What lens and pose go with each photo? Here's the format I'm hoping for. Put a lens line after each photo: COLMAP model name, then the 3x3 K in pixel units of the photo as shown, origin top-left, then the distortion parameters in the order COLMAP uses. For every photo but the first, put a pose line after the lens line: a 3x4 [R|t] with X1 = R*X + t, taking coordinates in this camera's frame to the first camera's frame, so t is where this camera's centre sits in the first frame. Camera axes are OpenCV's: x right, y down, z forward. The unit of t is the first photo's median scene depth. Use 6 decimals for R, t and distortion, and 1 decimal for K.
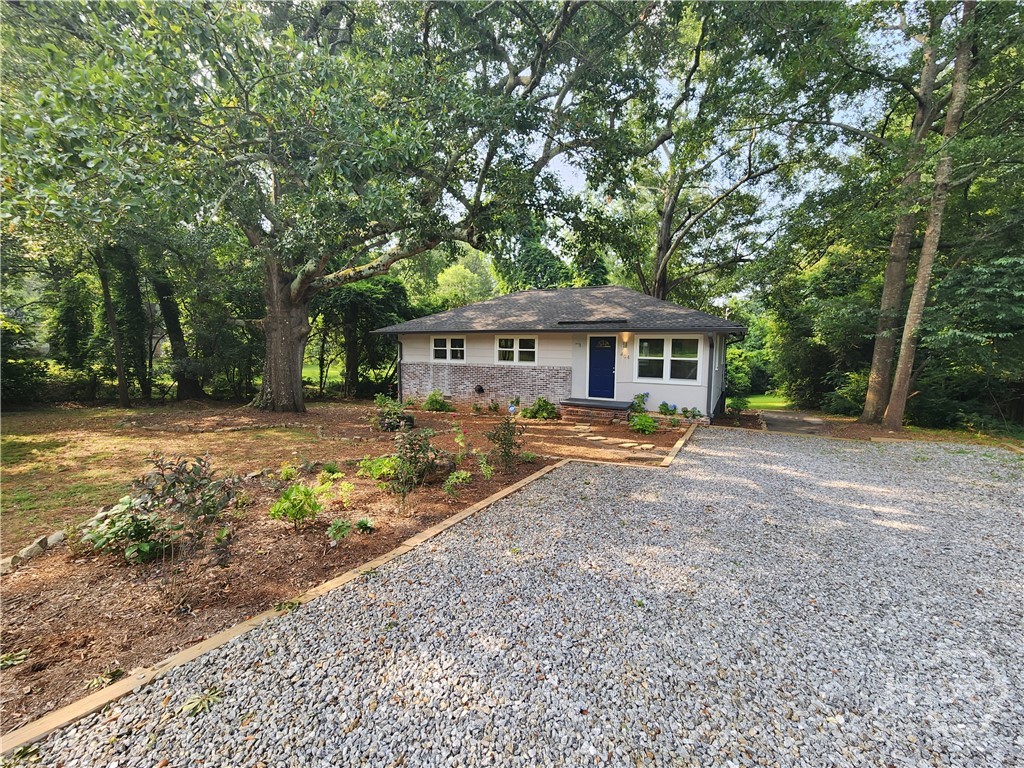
lens RADIAL K [[418.9, 0, 507.7], [0, 418.9, 383.3], [0, 0, 1]] dist [0.001430, -0.002514]
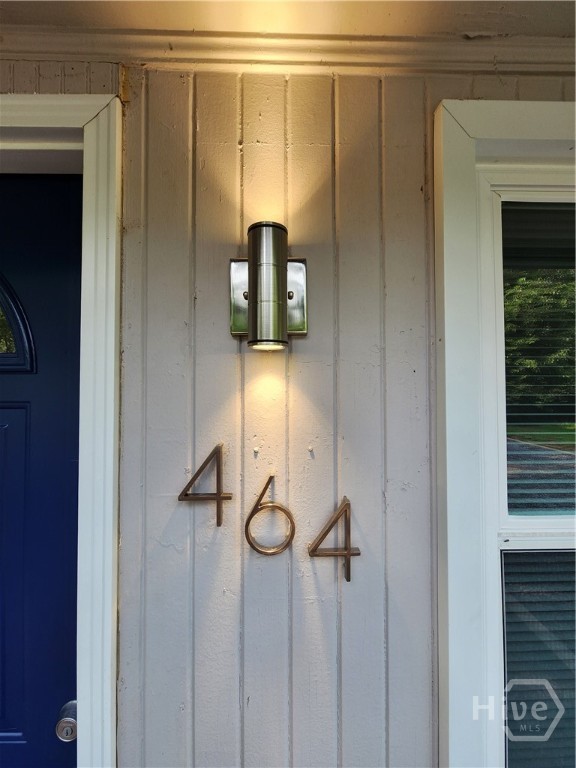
lens RADIAL K [[314.2, 0, 288.0], [0, 314.2, 384.0], [0, 0, 1]] dist [0.001430, -0.002514]
pose [[0.856381, 0.001723, 0.516341, 0.245625], [0.059794, 0.992936, -0.102485, -0.072443], [-0.512870, 0.118640, 0.850229, 0.905153]]
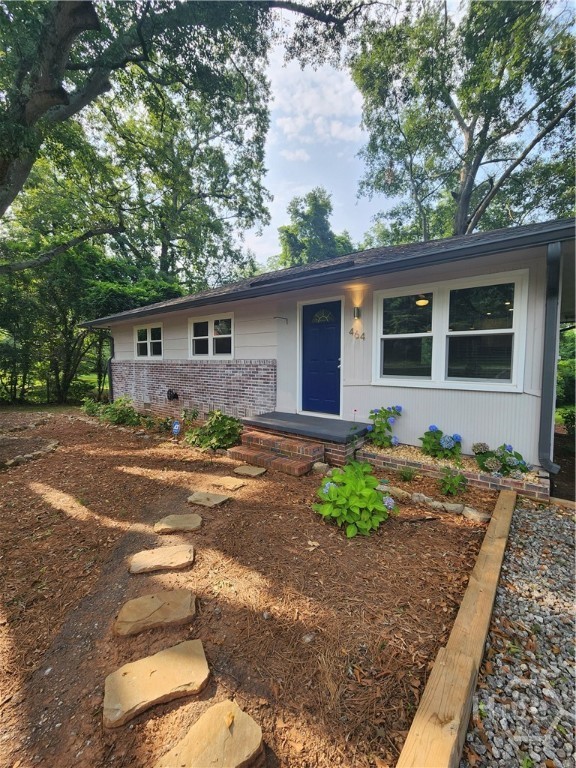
lens RADIAL K [[314.2, 0, 288.0], [0, 314.2, 384.0], [0, 0, 1]] dist [0.001430, -0.002514]
pose [[0.985525, 0.006721, -0.169397, 0.245523], [-0.010501, 0.999715, -0.021426, 0.005151], [0.169205, 0.022895, 0.985315, 0.563966]]
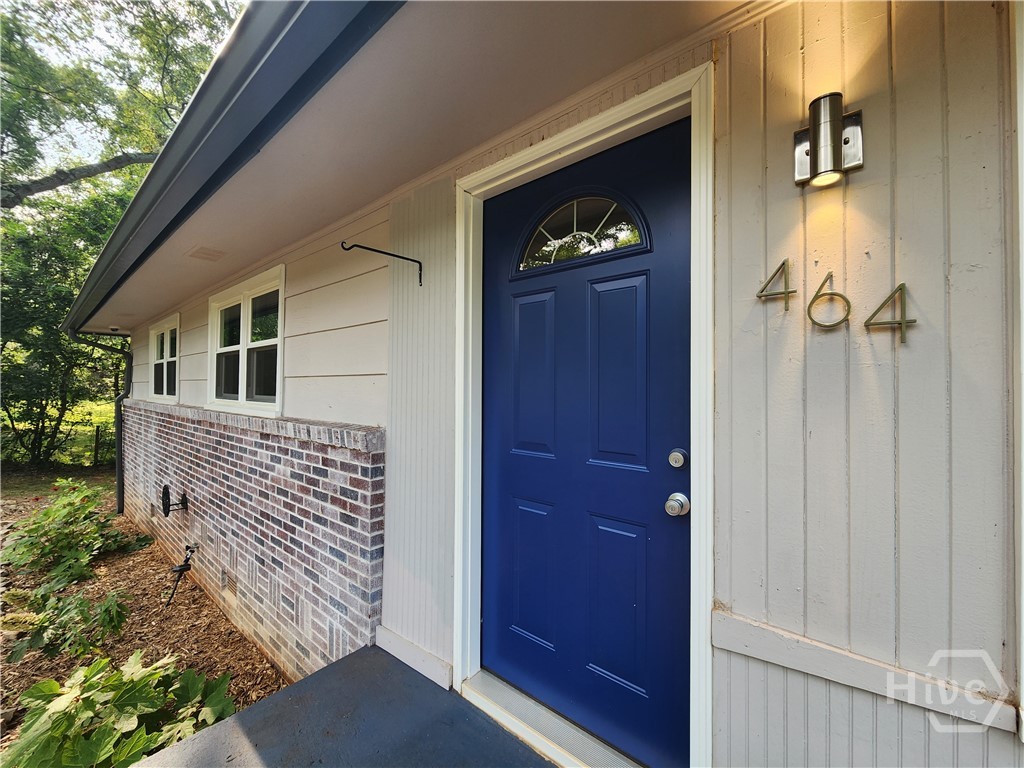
lens RADIAL K [[418.9, 0, 507.7], [0, 418.9, 383.3], [0, 0, 1]] dist [0.001430, -0.002514]
pose [[0.980868, -0.006517, -0.194564, 0.224618], [-0.014236, 0.994363, -0.105074, -0.040616], [0.194152, 0.105833, 0.975246, 0.863778]]
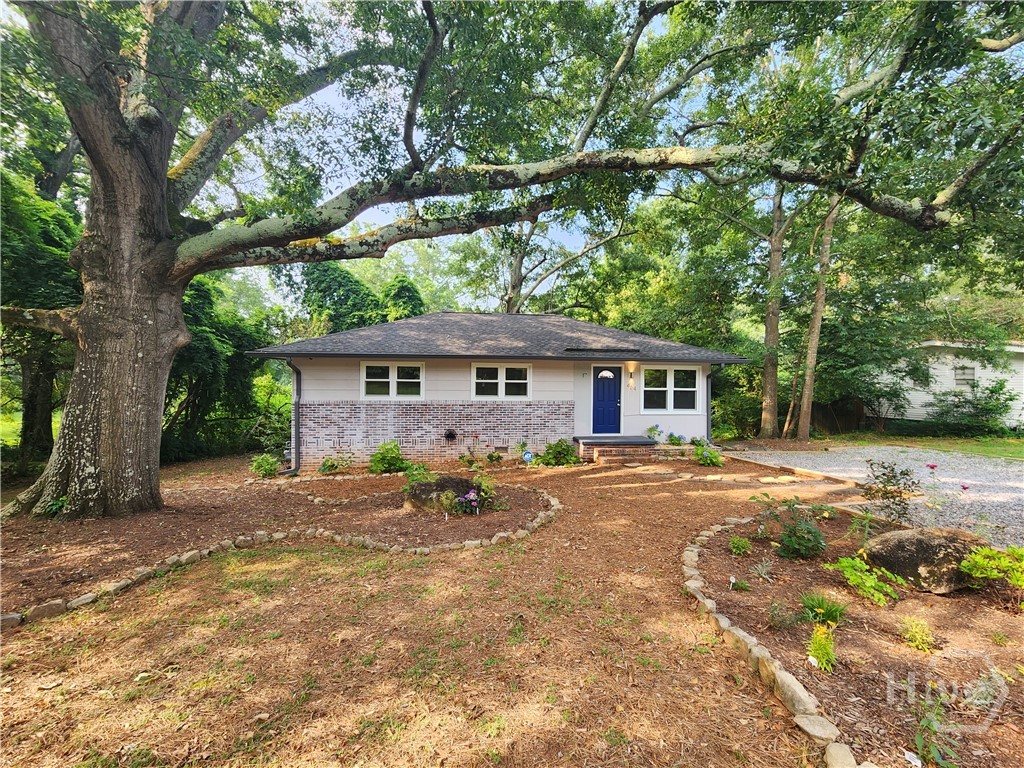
lens RADIAL K [[418.9, 0, 507.7], [0, 418.9, 383.3], [0, 0, 1]] dist [0.001430, -0.002514]
pose [[0.801525, 0.000463, 0.597961, -0.480591], [0.054627, 0.995761, -0.073995, -0.017846], [-0.595461, 0.091973, 0.798102, 0.383223]]
